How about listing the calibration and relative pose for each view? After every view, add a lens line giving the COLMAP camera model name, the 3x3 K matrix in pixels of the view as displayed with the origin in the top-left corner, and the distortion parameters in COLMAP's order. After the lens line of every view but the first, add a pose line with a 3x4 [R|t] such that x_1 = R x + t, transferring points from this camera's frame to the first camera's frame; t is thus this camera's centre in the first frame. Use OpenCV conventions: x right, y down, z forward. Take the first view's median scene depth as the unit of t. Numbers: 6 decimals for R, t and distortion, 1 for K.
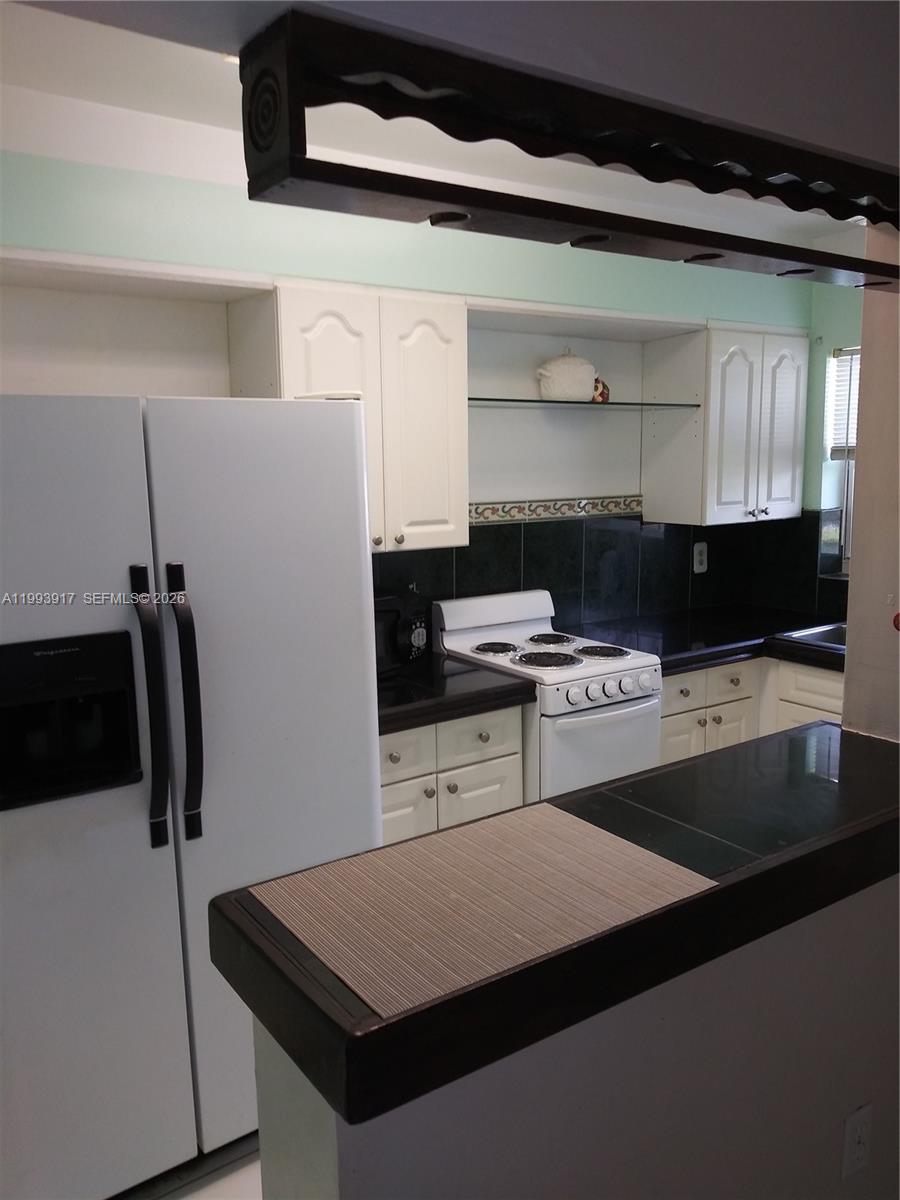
lens RADIAL K [[929.3, 0, 449.2], [0, 929.3, 602.8], [0, 0, 1]] dist [0.020006, -0.045399]
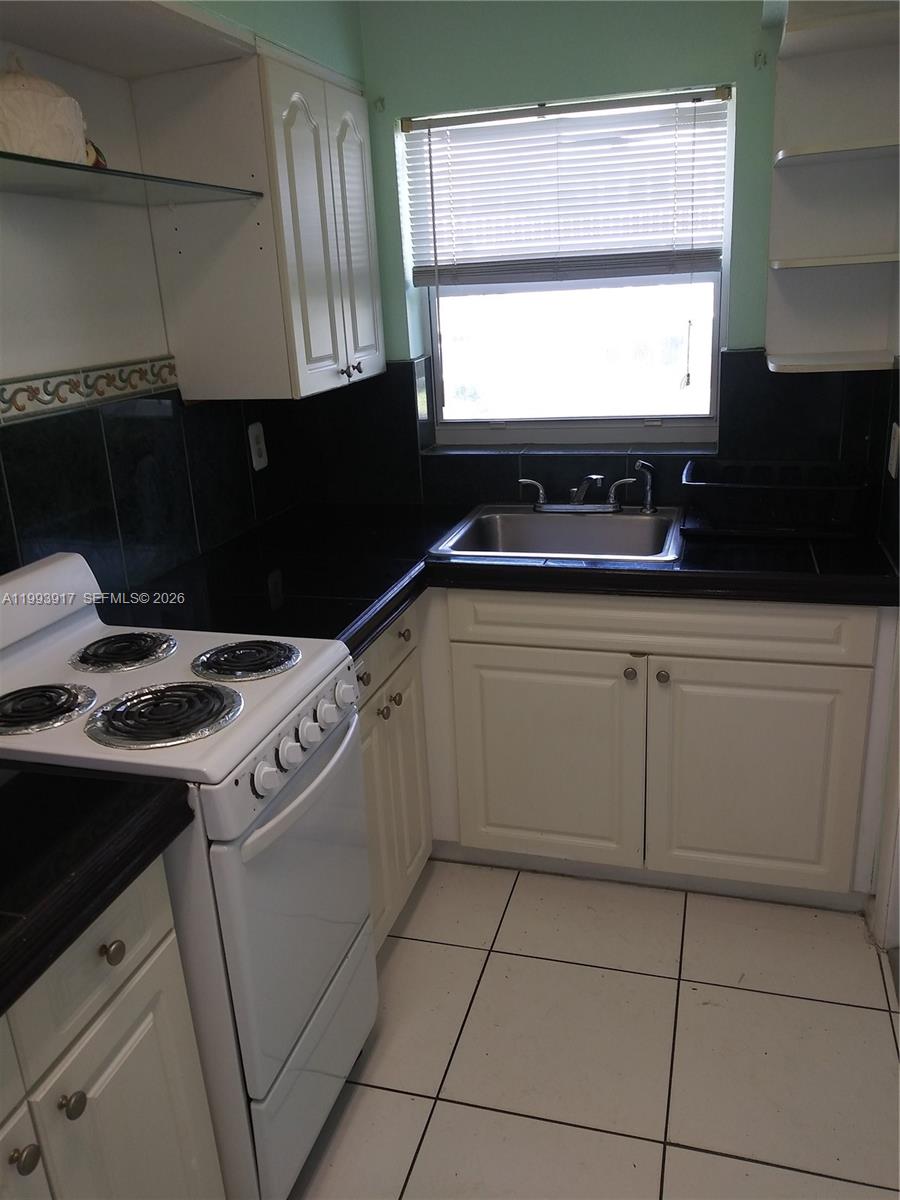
lens RADIAL K [[929.3, 0, 456.2], [0, 929.3, 594.8], [0, 0, 1]] dist [0.020006, -0.045399]
pose [[0.772541, -0.223007, 0.594515, -0.042616], [0.136909, 0.972775, 0.186988, -0.054614], [-0.620029, -0.063061, 0.782040, 0.420398]]
